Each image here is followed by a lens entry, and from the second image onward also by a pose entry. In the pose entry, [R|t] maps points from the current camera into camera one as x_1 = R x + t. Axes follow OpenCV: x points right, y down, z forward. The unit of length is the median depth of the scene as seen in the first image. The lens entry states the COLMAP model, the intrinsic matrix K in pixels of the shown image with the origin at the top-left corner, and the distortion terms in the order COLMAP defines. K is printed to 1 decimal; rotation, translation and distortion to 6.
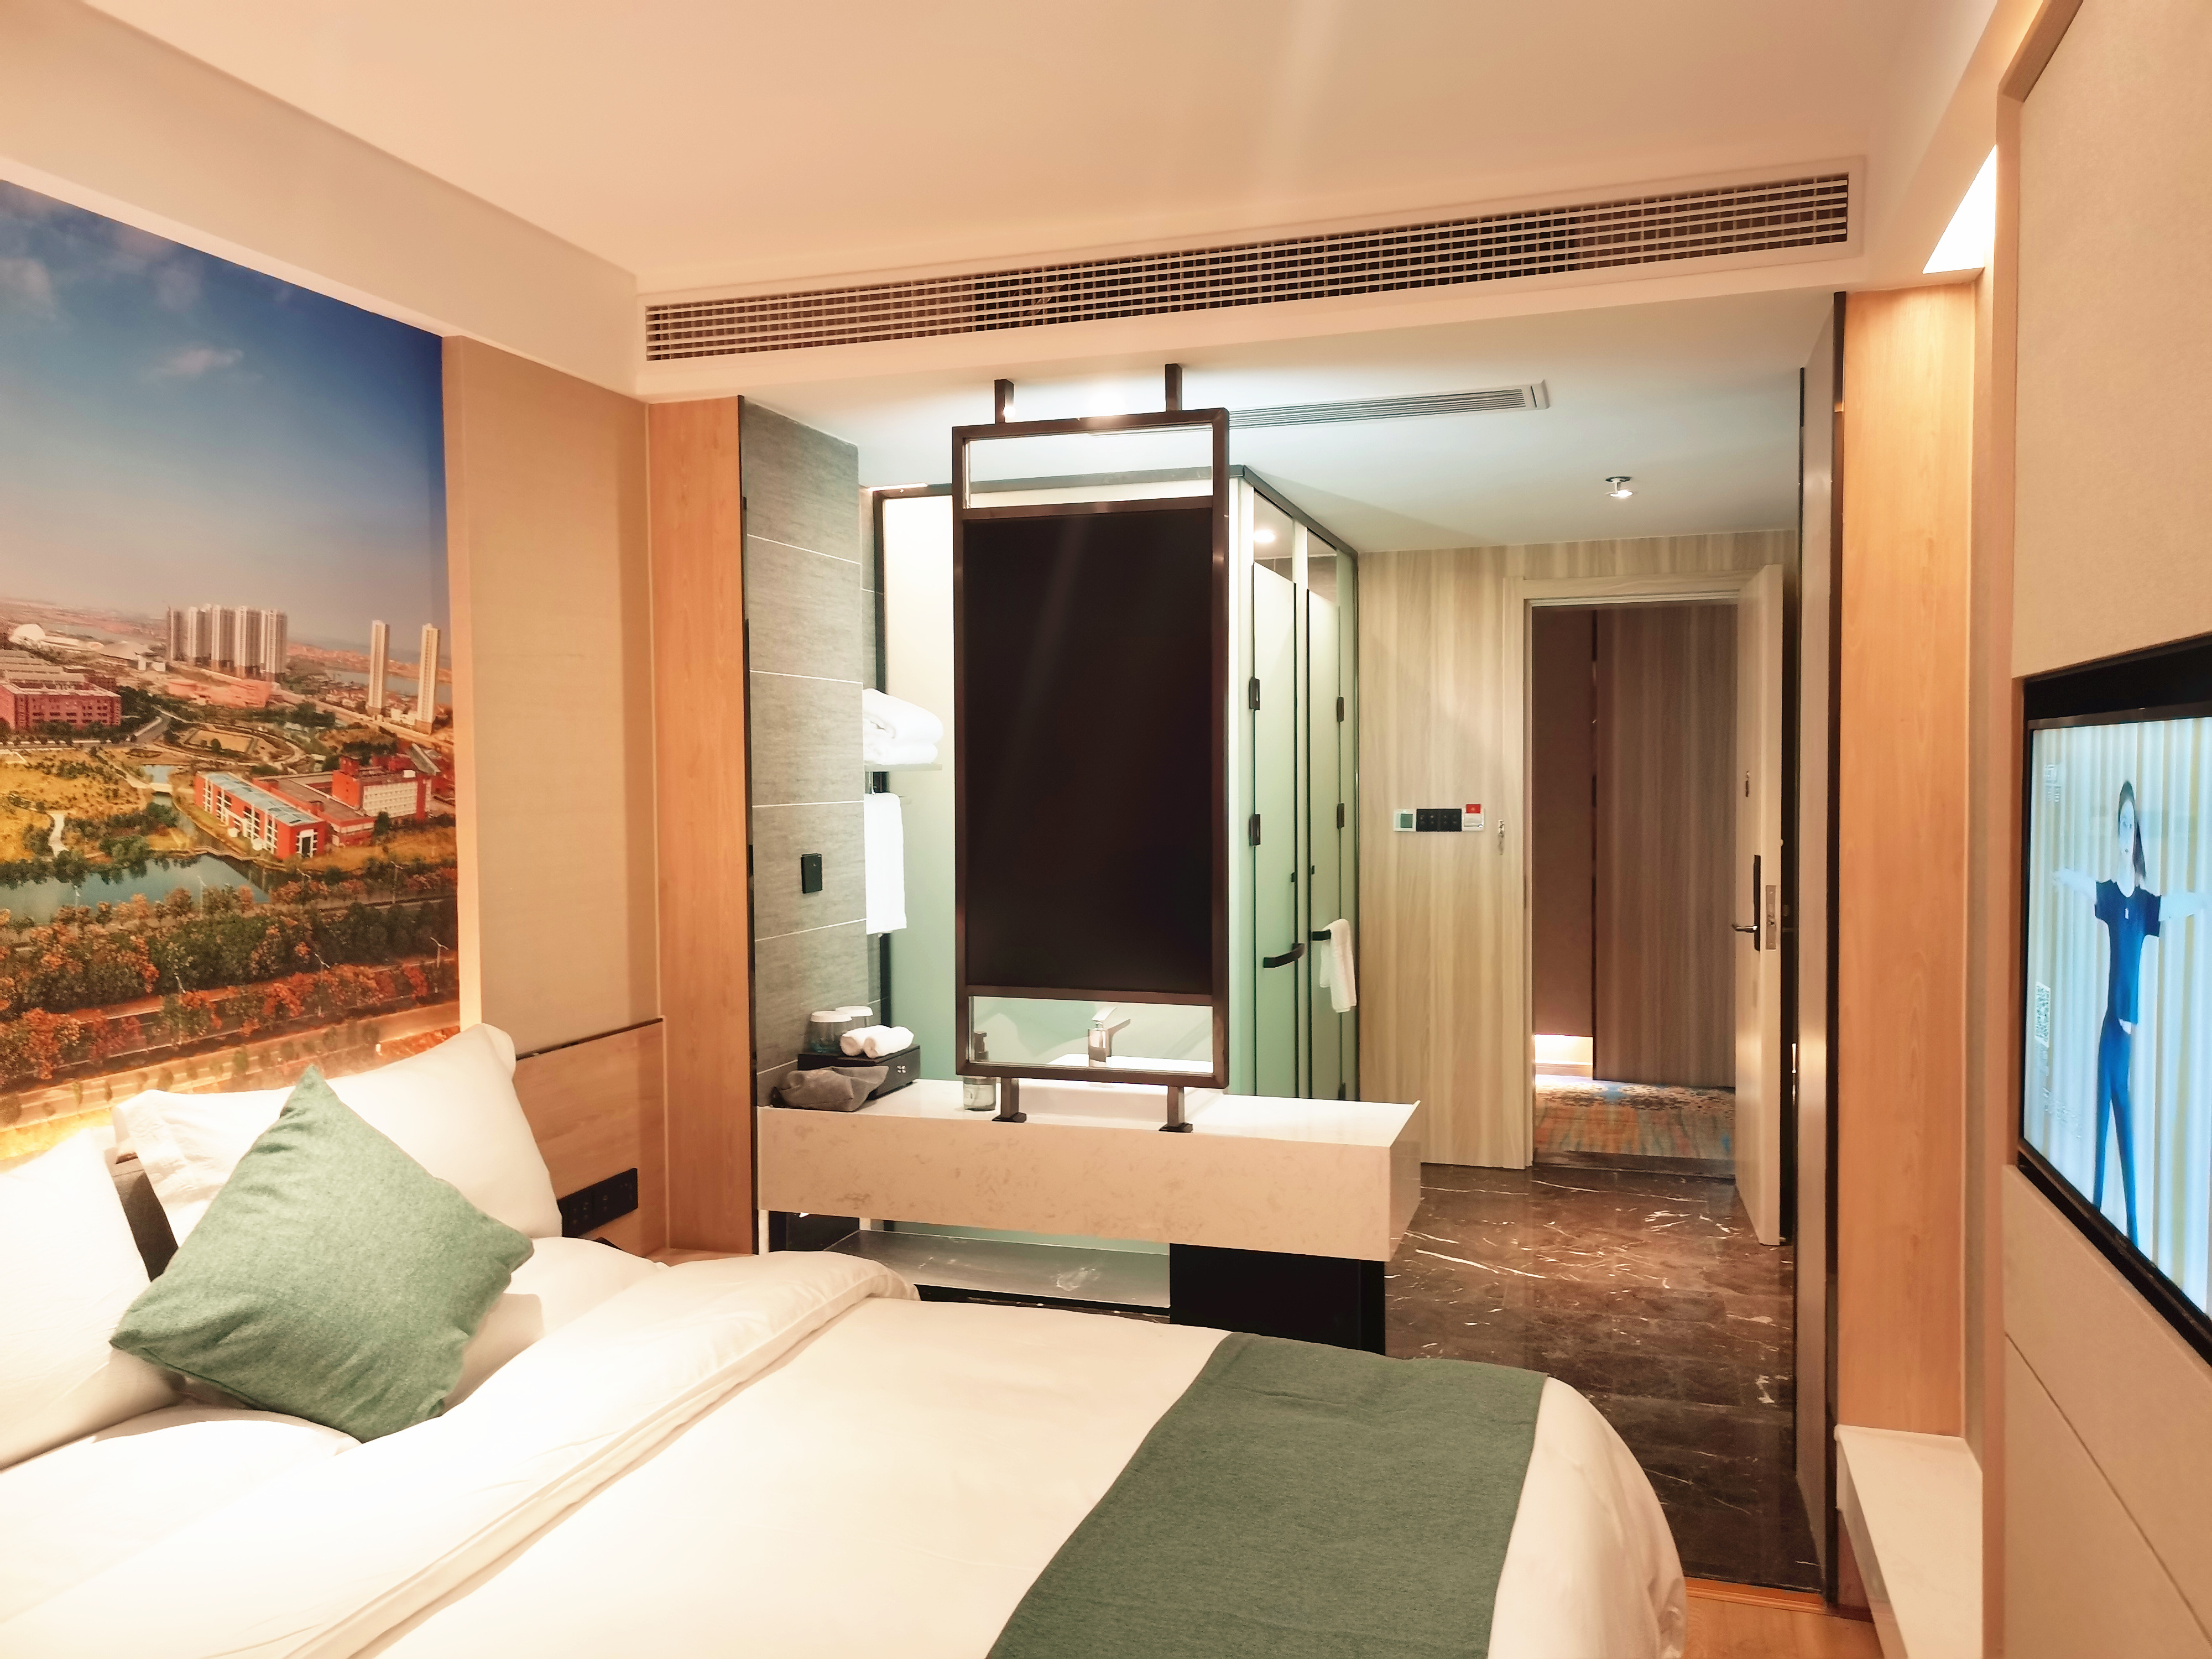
lens RADIAL K [[1640.3, 0, 1106.0], [0, 1640.3, 829.5], [0, 0, 1]] dist [0.026486, -0.028352]
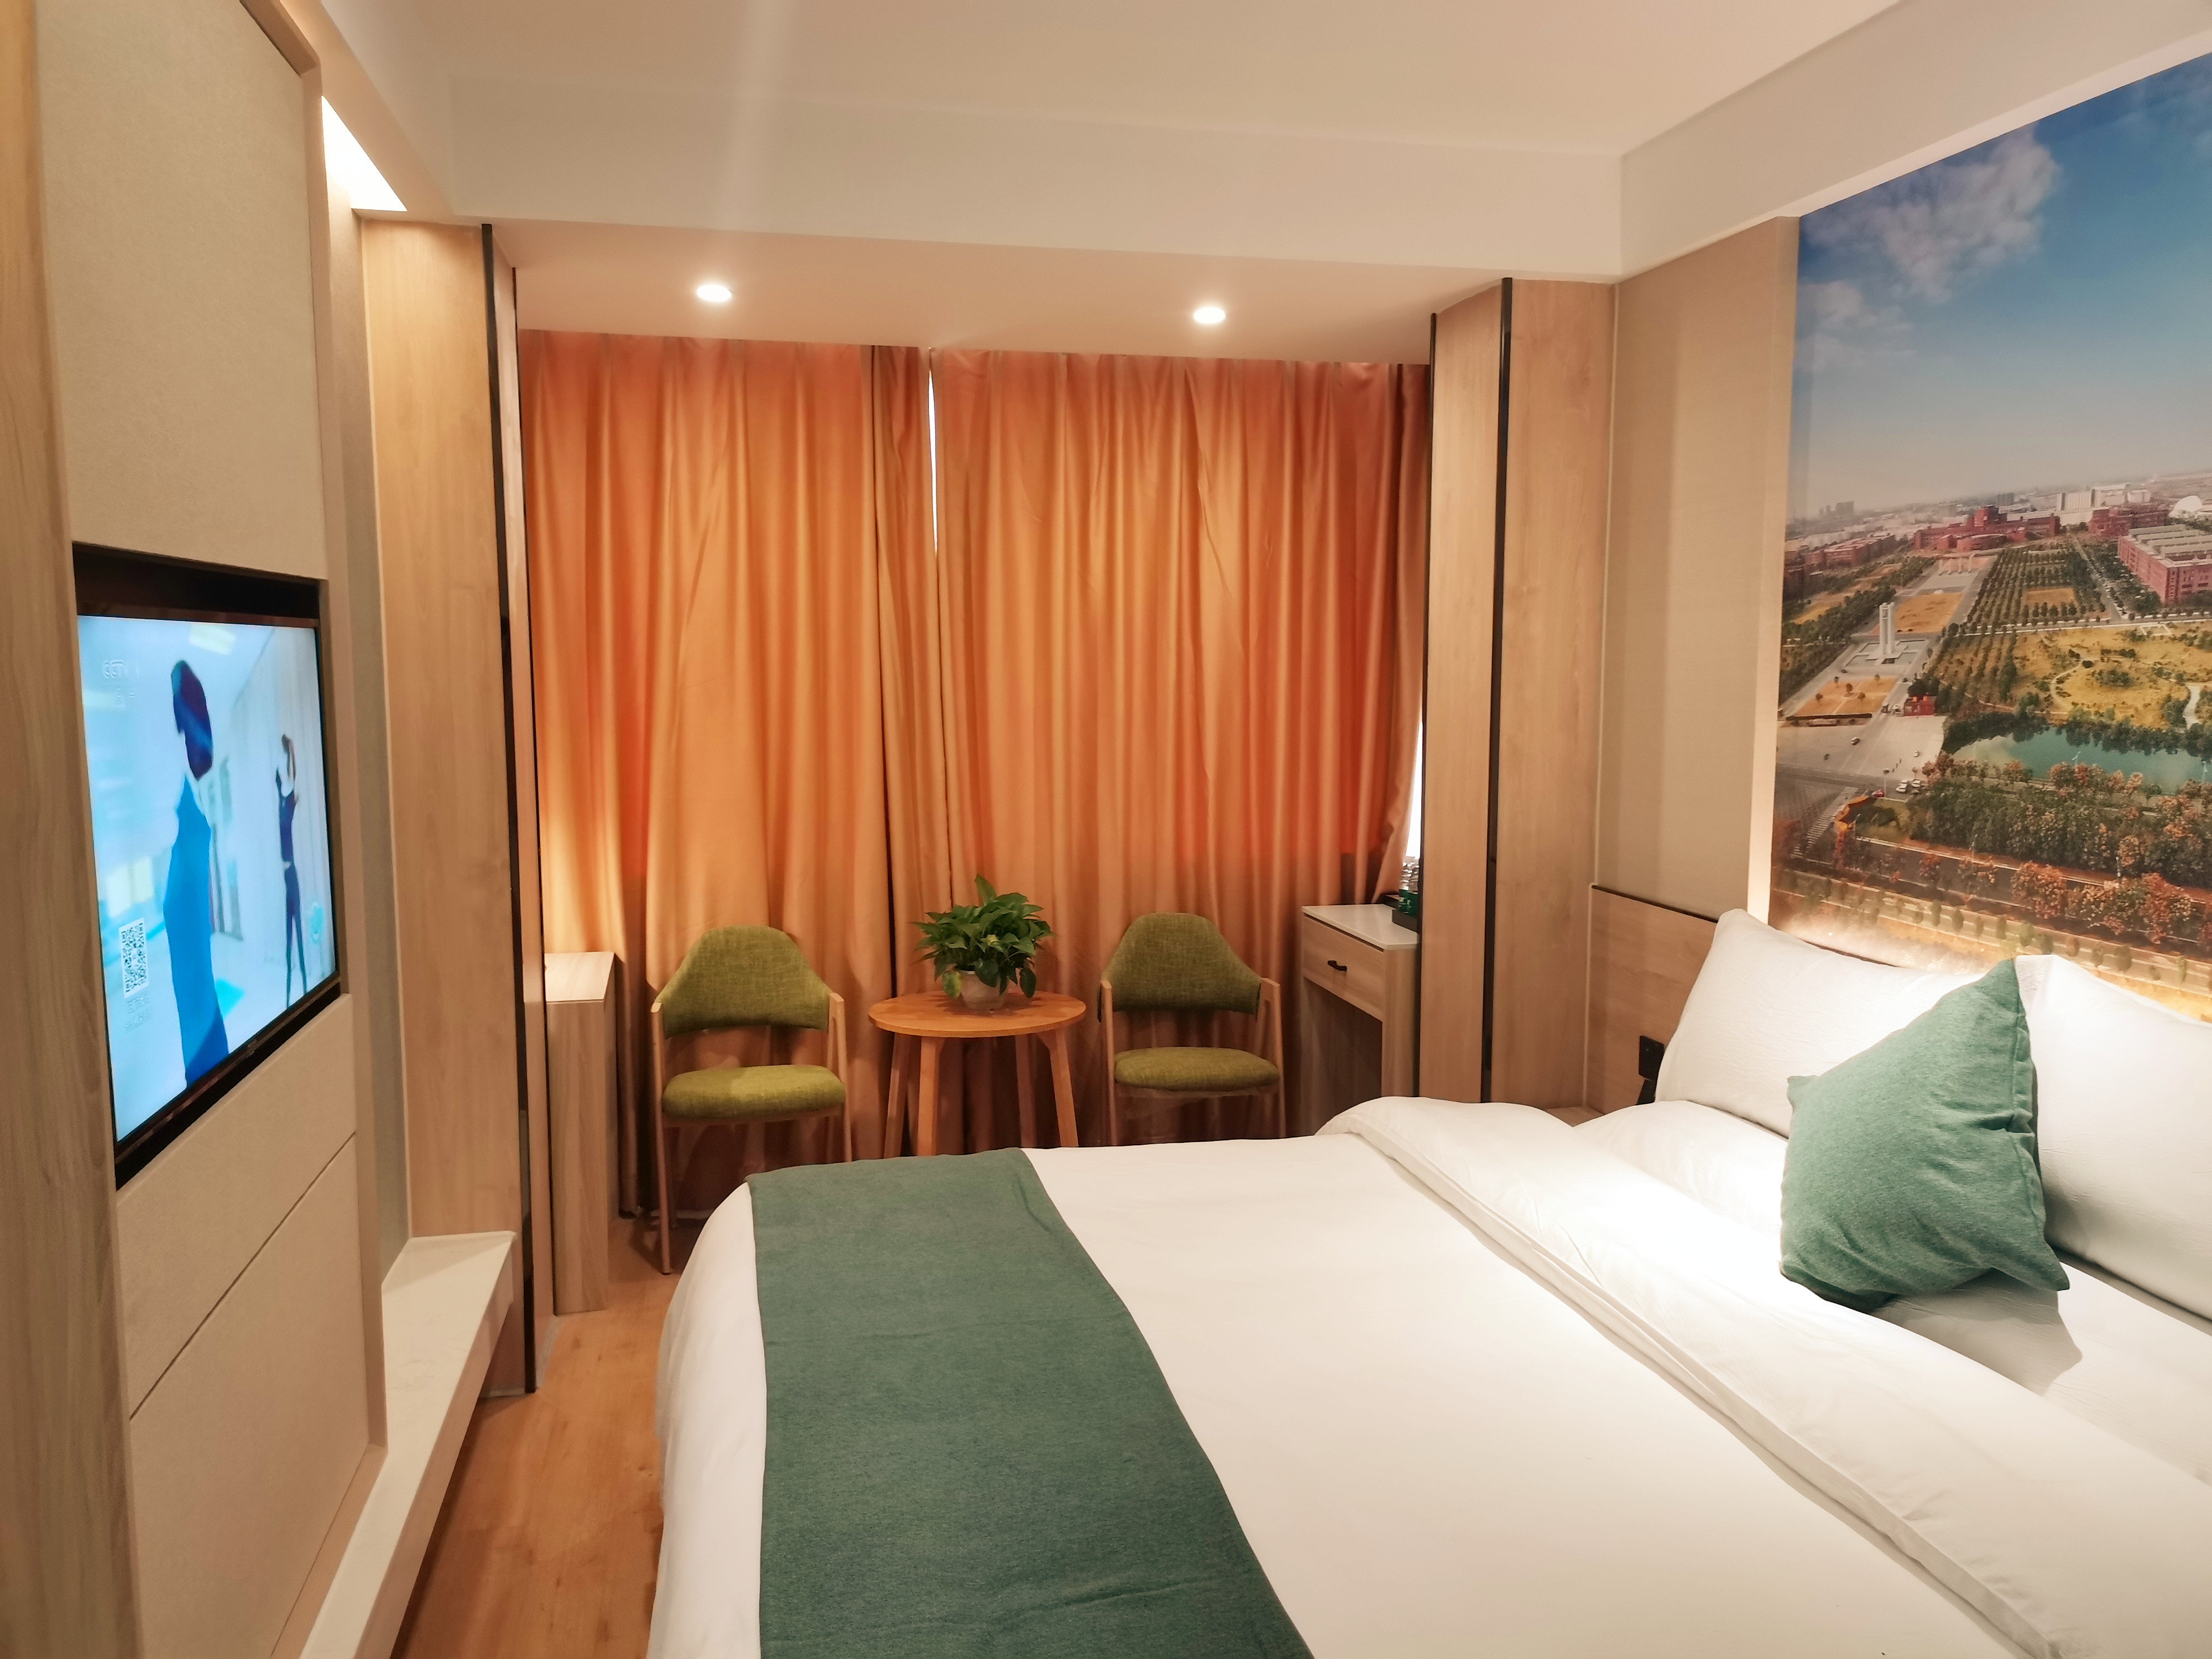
lens RADIAL K [[1640.3, 0, 1106.0], [0, 1640.3, 829.5], [0, 0, 1]] dist [0.026486, -0.028352]
pose [[-0.860540, 0.066518, -0.505020, 0.437931], [-0.007921, 0.989570, 0.143836, -0.062237], [0.509321, 0.127777, -0.851038, 1.535002]]
